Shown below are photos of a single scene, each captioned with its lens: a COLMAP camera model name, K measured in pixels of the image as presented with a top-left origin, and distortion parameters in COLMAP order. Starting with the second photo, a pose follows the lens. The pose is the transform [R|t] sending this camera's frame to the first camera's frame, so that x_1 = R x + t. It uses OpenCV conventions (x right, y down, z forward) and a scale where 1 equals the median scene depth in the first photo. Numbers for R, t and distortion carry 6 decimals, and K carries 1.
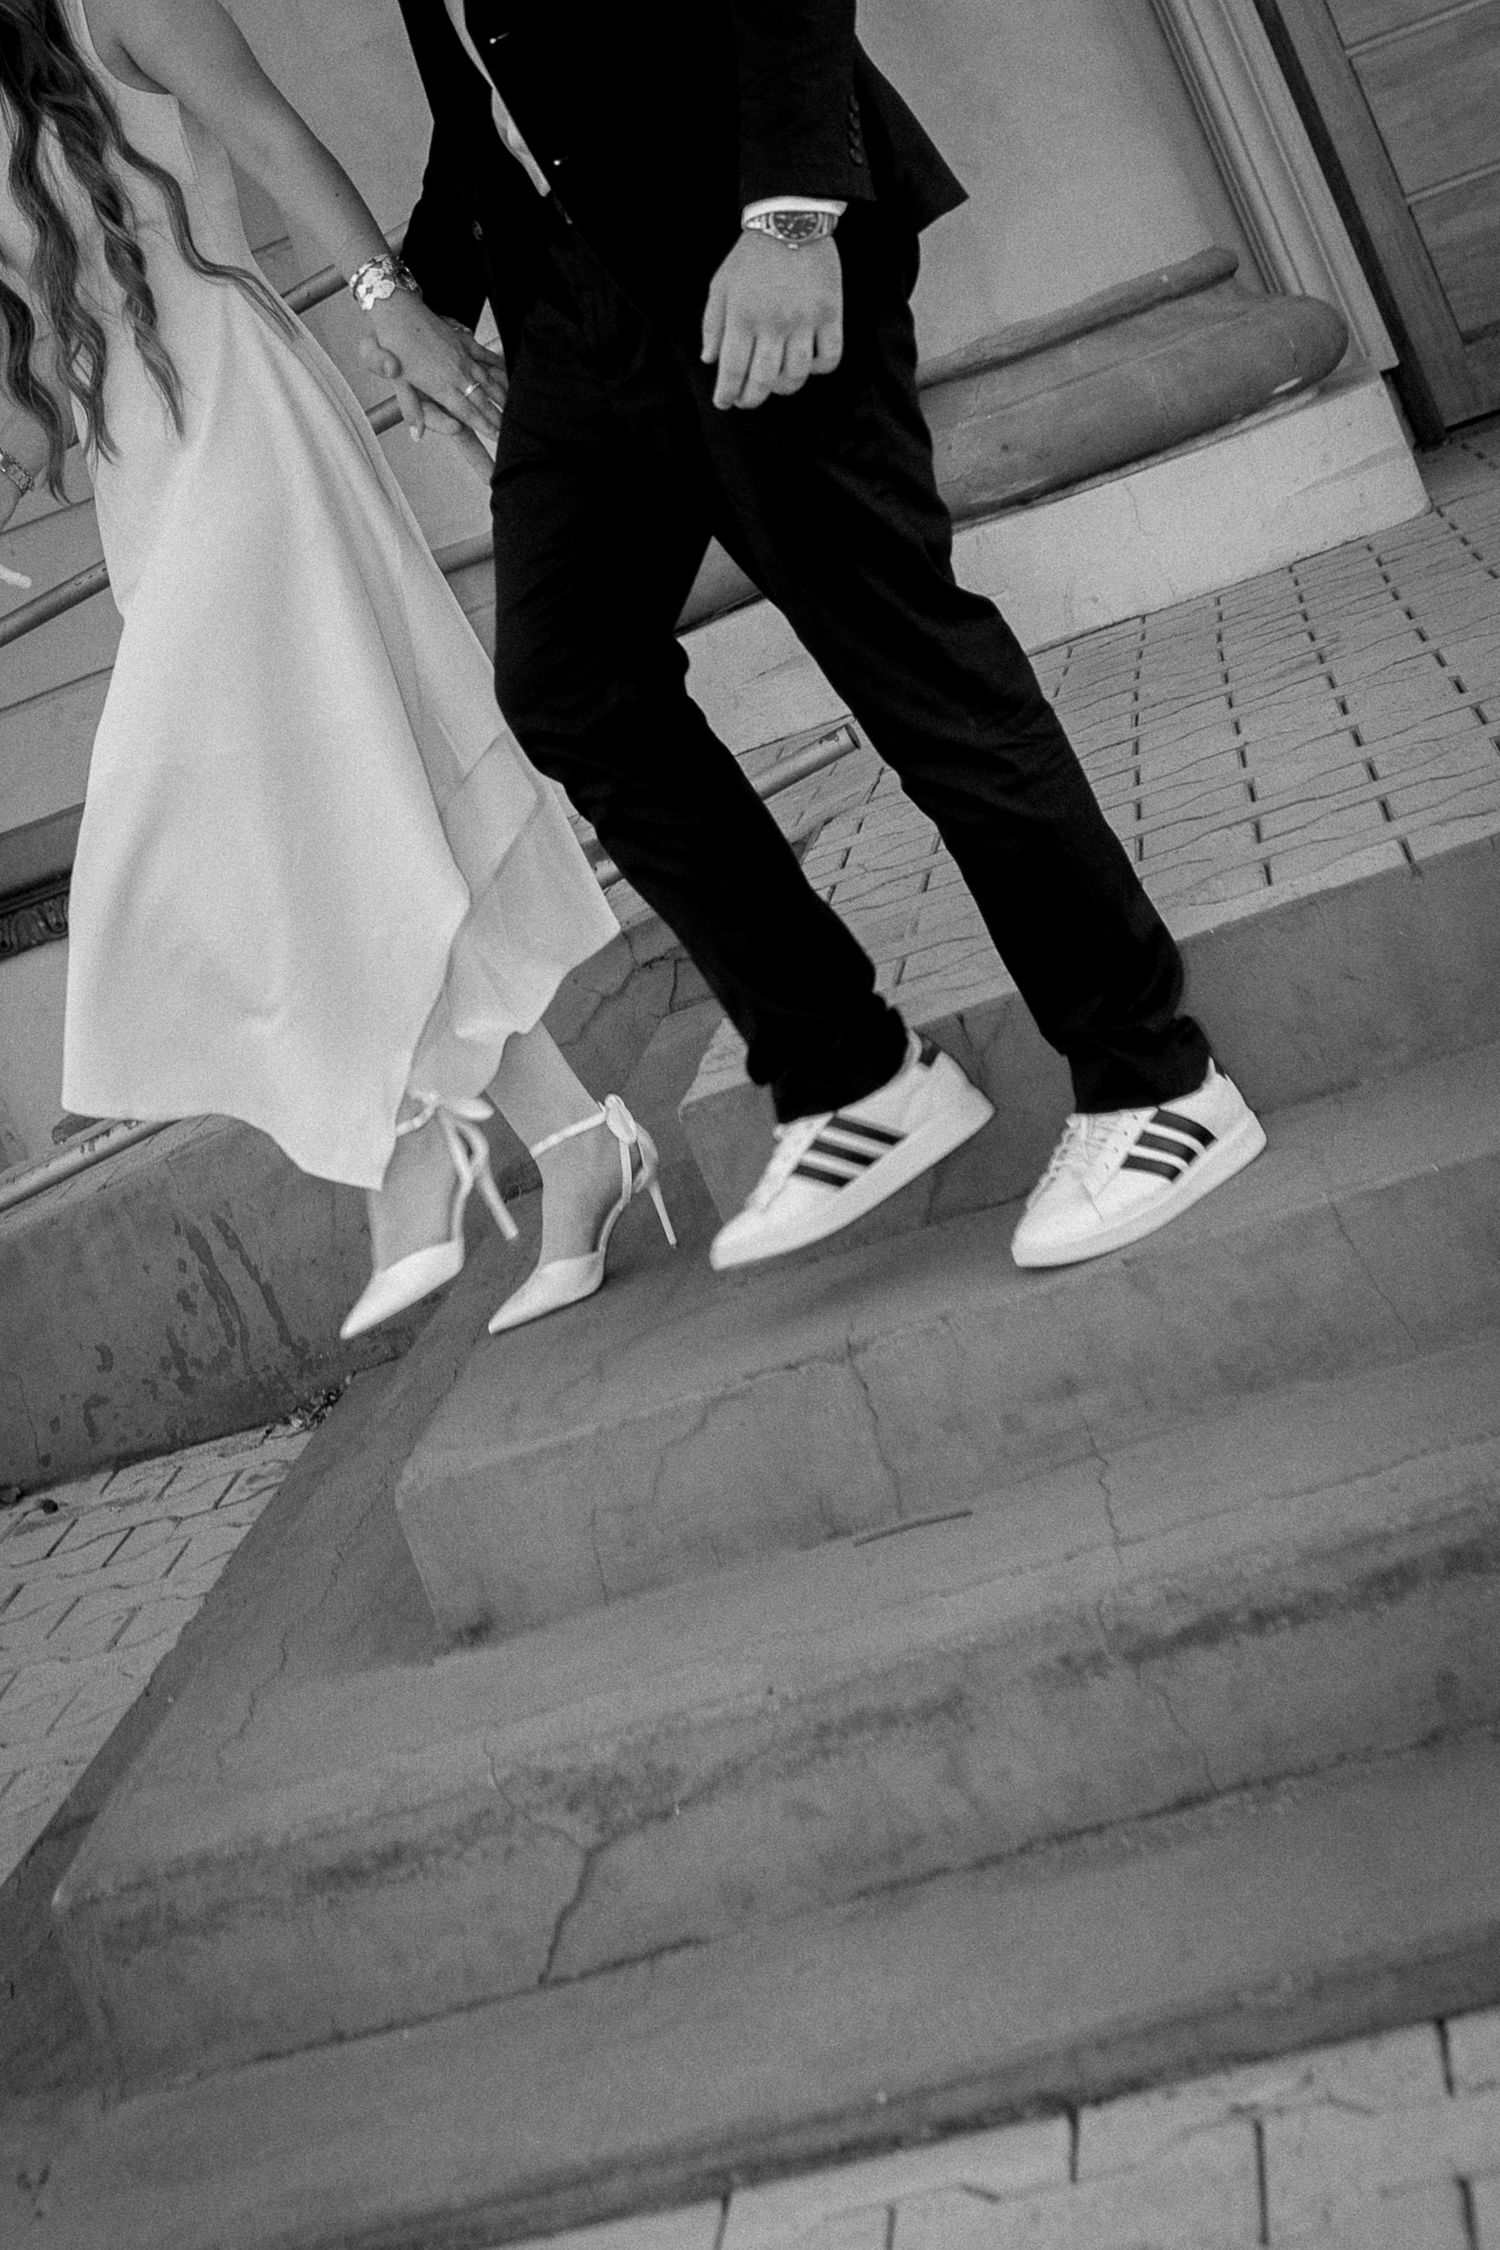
lens RADIAL K [[2509.5, 0, 750.0], [0, 2509.5, 1125.1], [0, 0, 1]] dist [-0.527908, 0.798154]
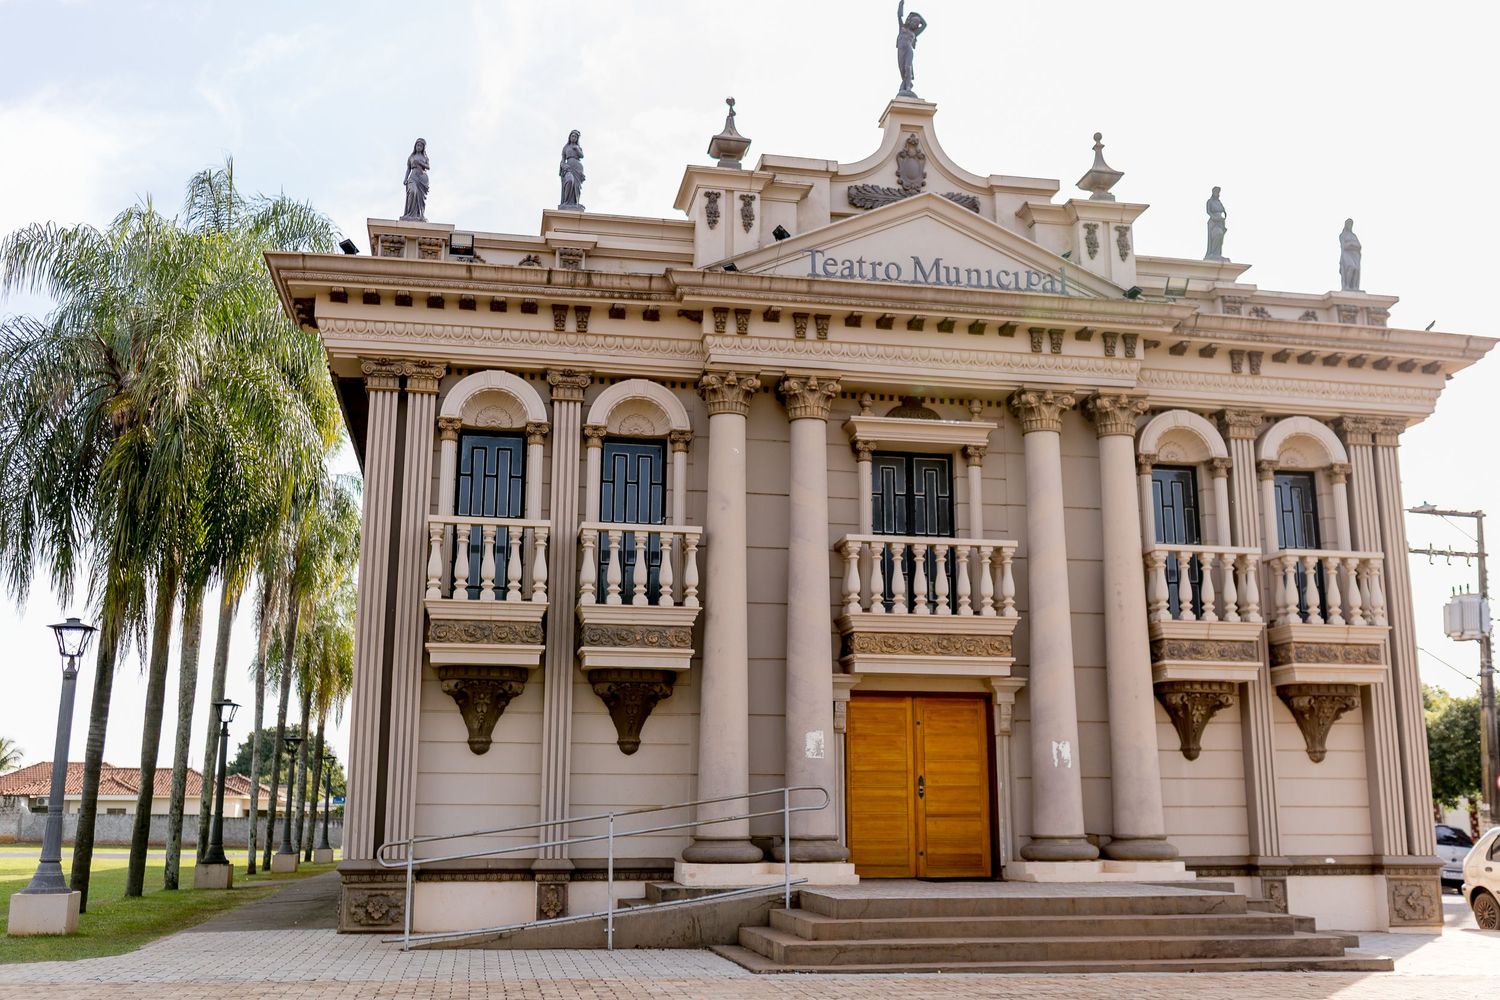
lens RADIAL K [[1482.8, 0, 754.2], [0, 1482.8, 505.9], [0, 0, 1]] dist [-0.004364, 0.004823]
pose [[0.849260, 0.451754, 0.273269, -1.545695], [-0.224969, 0.777869, -0.586778, 1.389635], [-0.477647, 0.436850, 0.762244, -2.437519]]
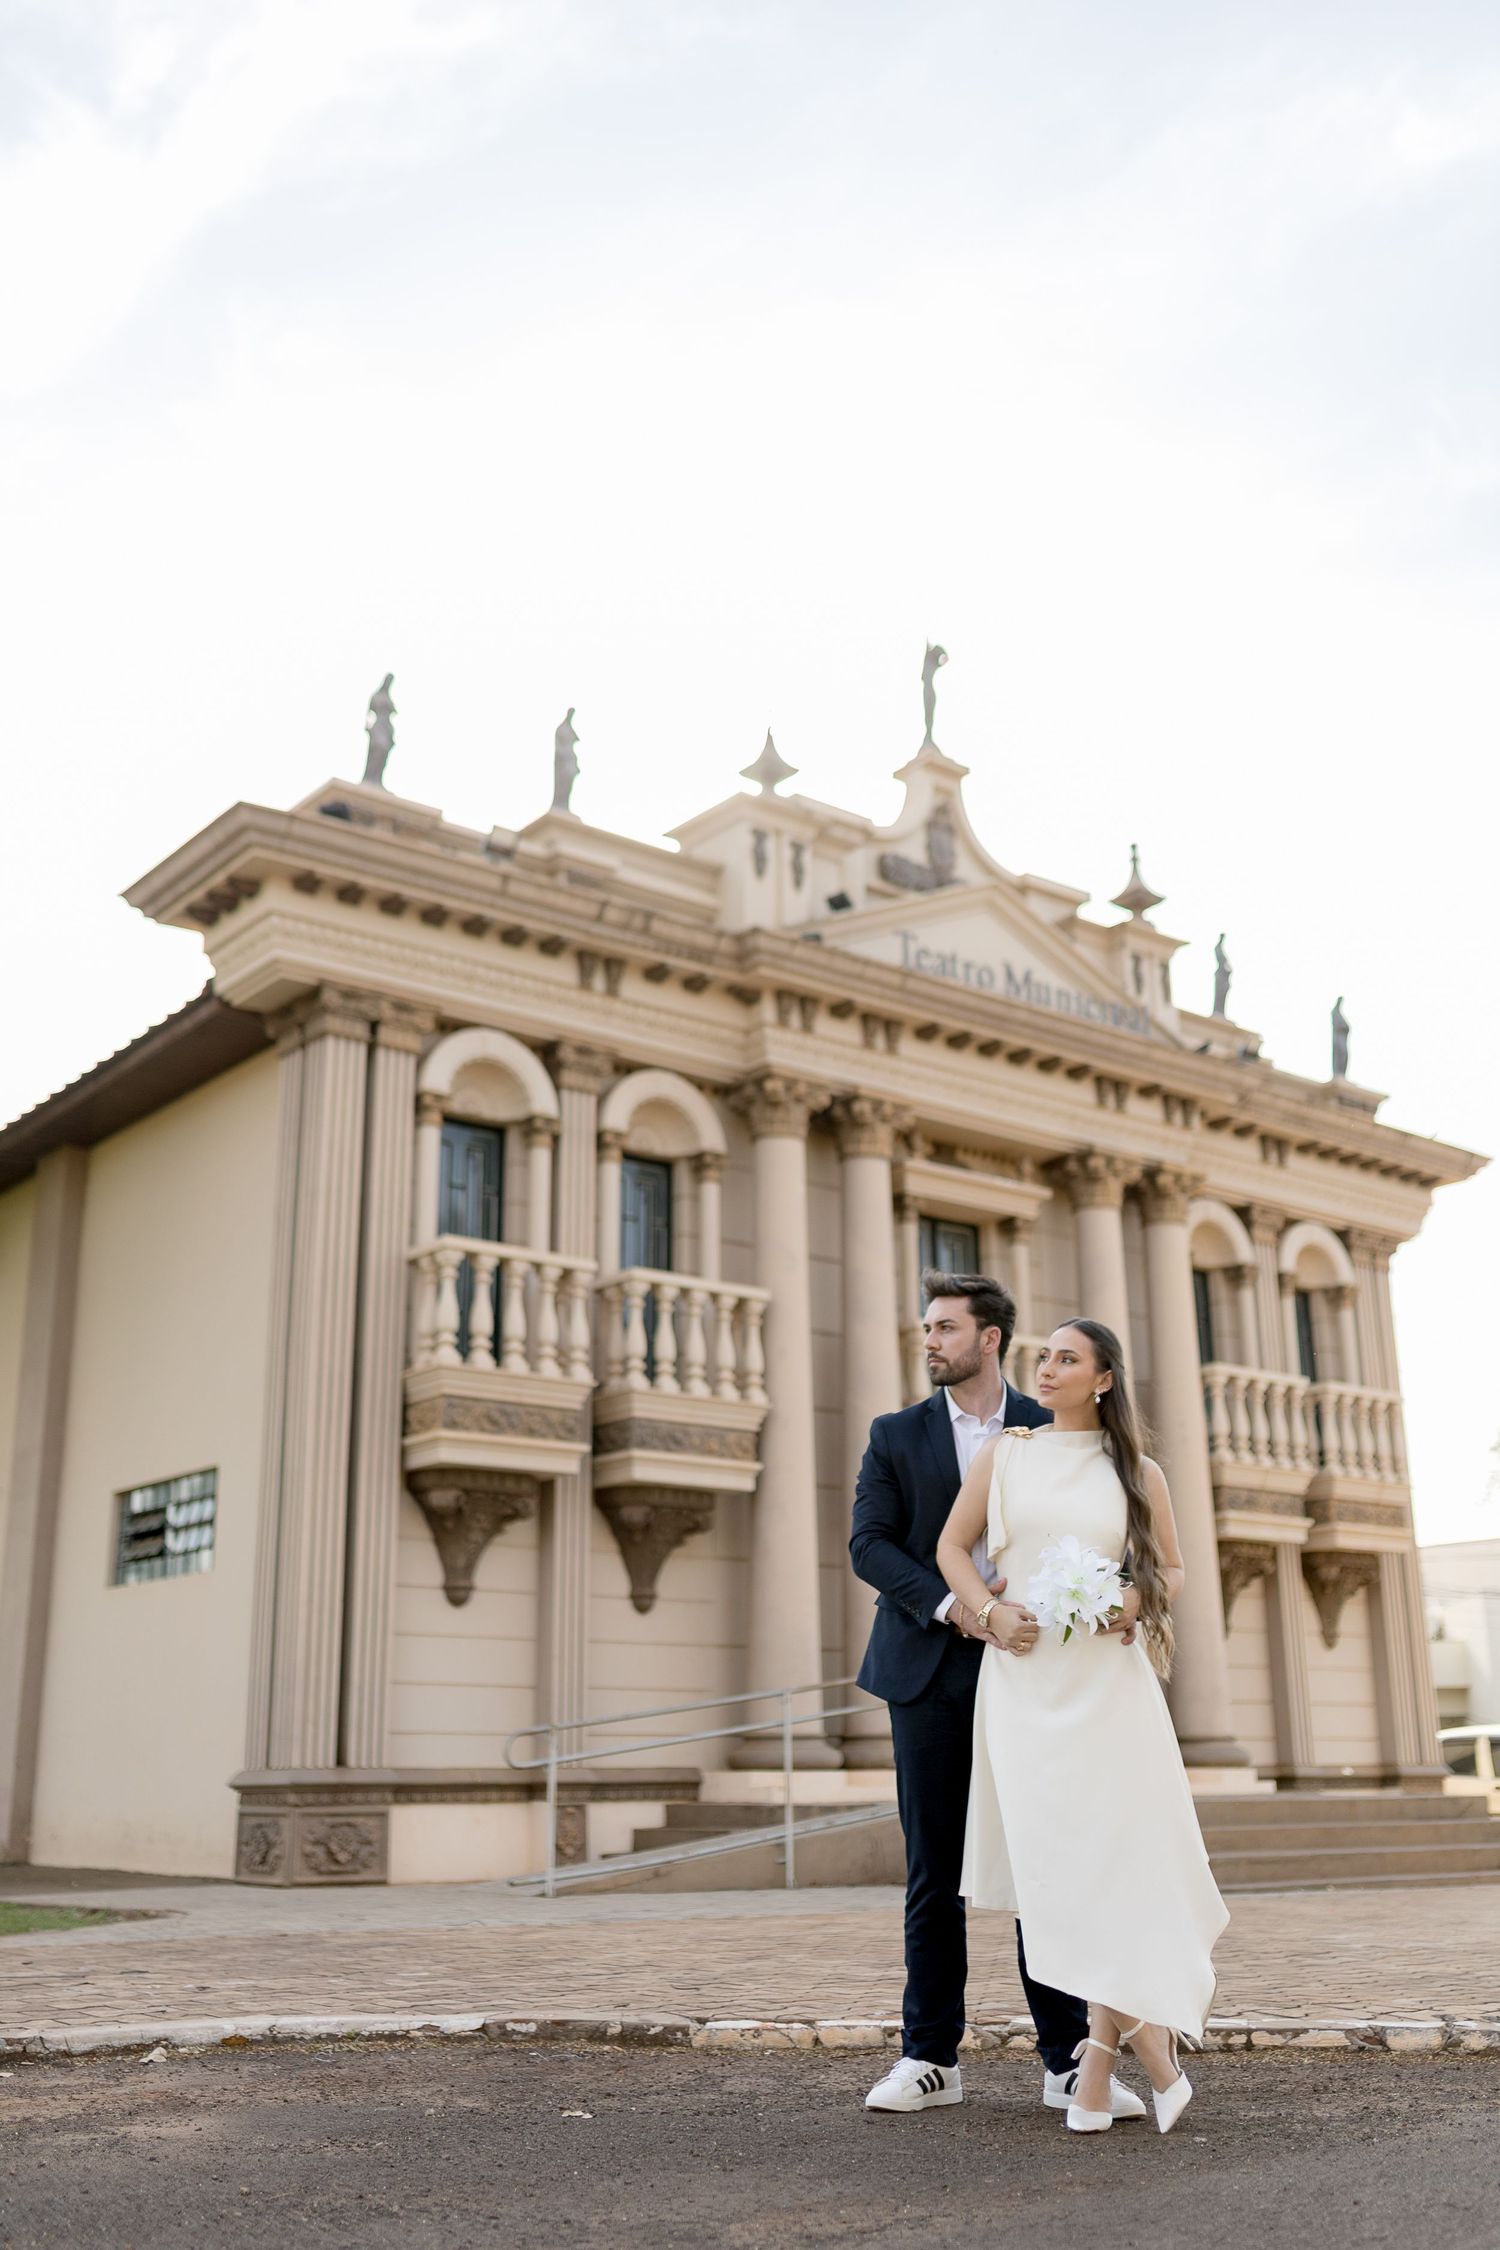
lens RADIAL K [[2183.5, 0, 749.0], [0, 2183.5, 1124.1], [0, 0, 1]] dist [-0.003505, 0.006261]
pose [[0.590050, 0.569043, 0.572741, -3.237756], [0.000615, 0.709076, -0.705131, 1.868139], [-0.807367, 0.416415, 0.418040, -1.077782]]
